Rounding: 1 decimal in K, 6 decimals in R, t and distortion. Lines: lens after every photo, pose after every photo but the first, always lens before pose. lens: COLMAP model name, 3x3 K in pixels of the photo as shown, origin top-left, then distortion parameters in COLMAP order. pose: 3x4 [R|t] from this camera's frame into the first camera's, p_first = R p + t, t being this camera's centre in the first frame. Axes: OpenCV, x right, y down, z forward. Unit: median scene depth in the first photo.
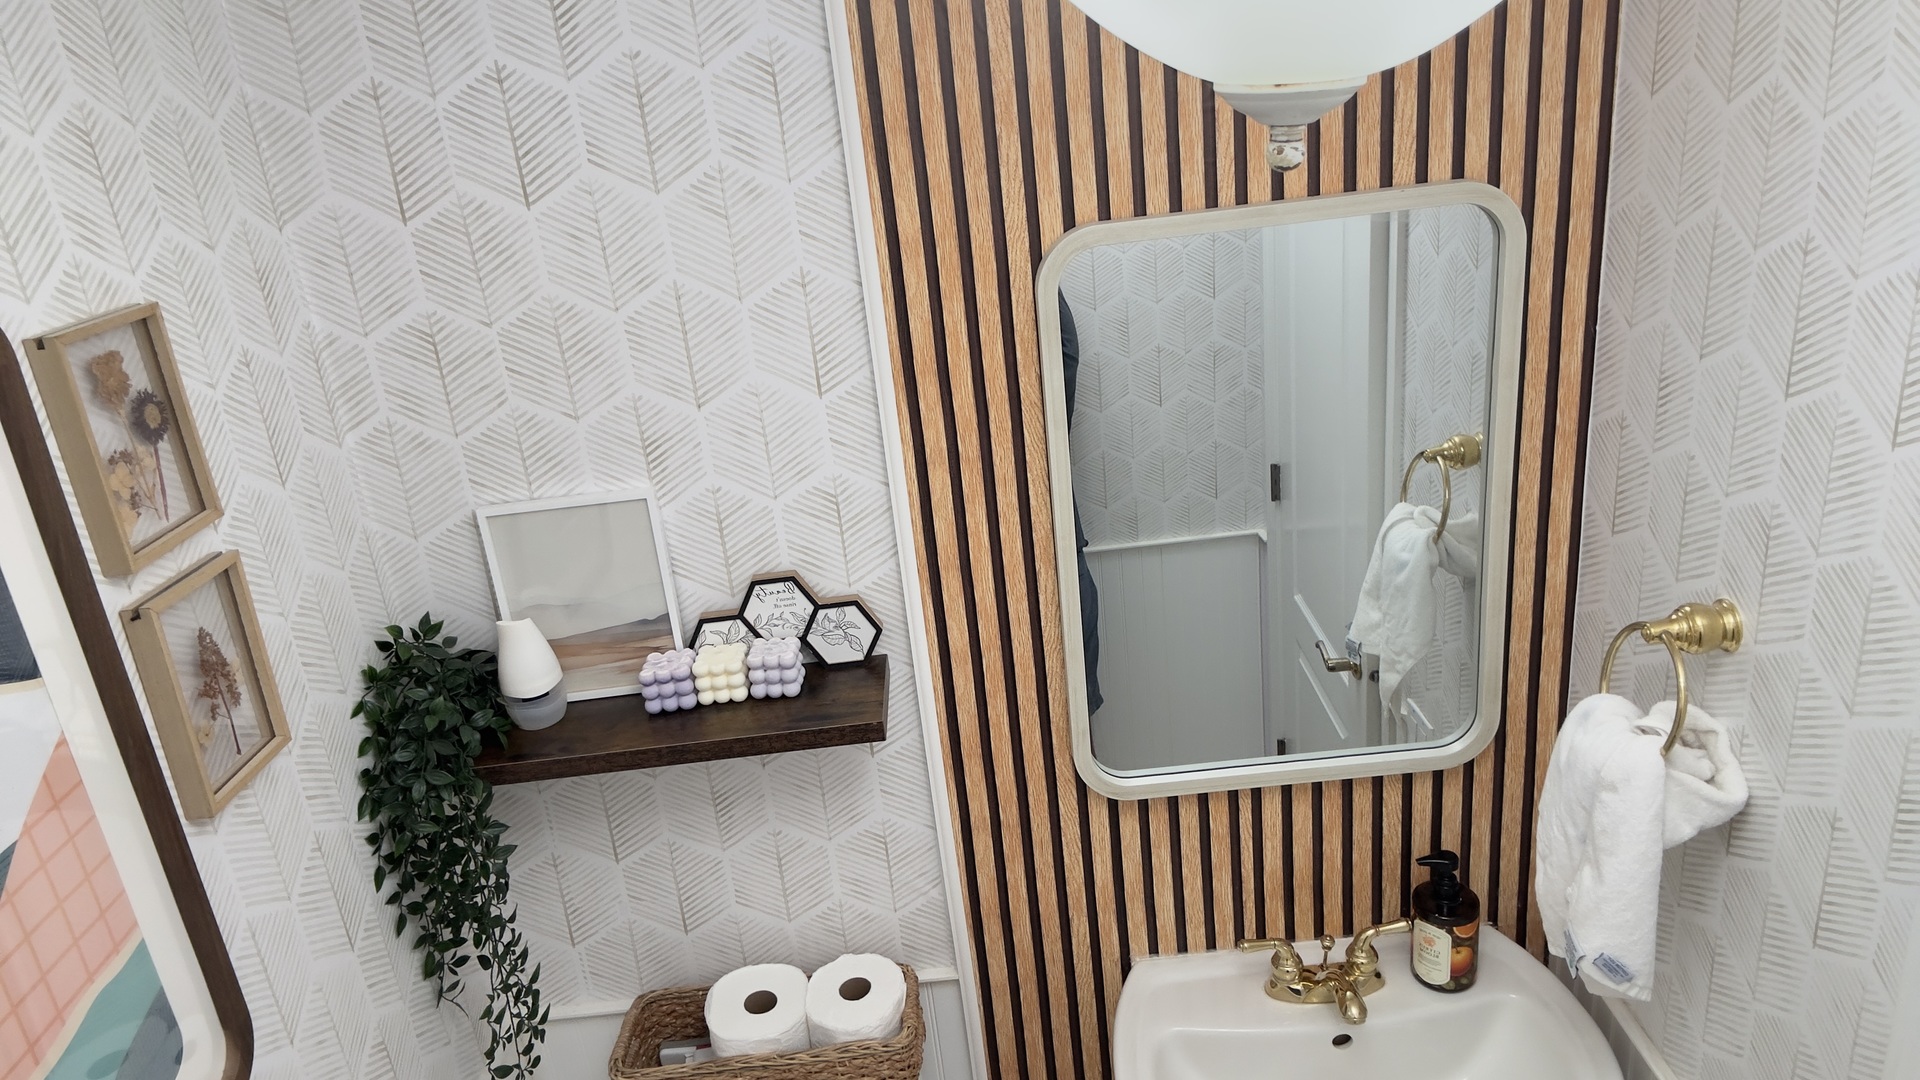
lens RADIAL K [[1296.0, 0, 960.0], [0, 1296.0, 540.0], [0, 0, 1]] dist [0.129822, -0.200975]
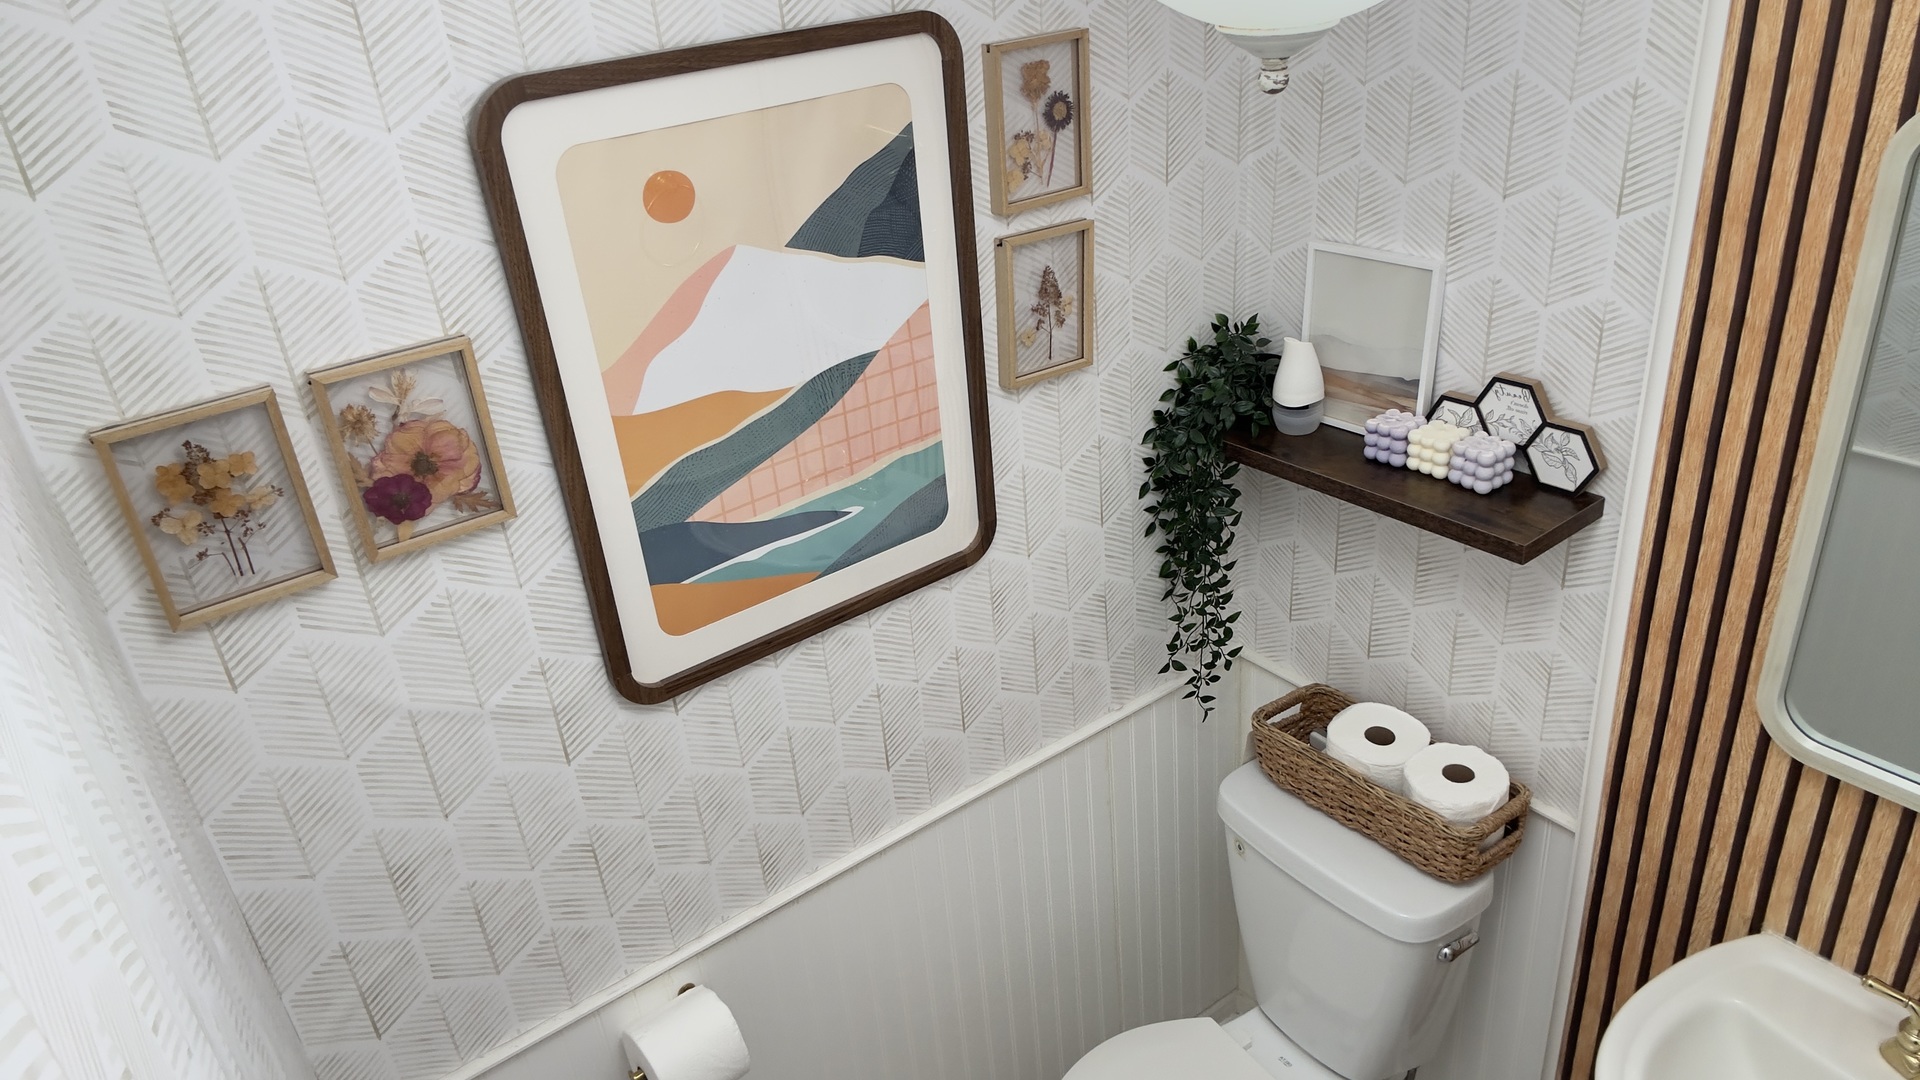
lens RADIAL K [[1296.0, 0, 960.0], [0, 1296.0, 540.0], [0, 0, 1]] dist [0.129822, -0.200975]
pose [[0.580535, 0.423187, -0.695623, 0.387915], [-0.271134, 0.906042, 0.324921, -0.078047], [0.767767, -0.000021, 0.640730, -0.003430]]
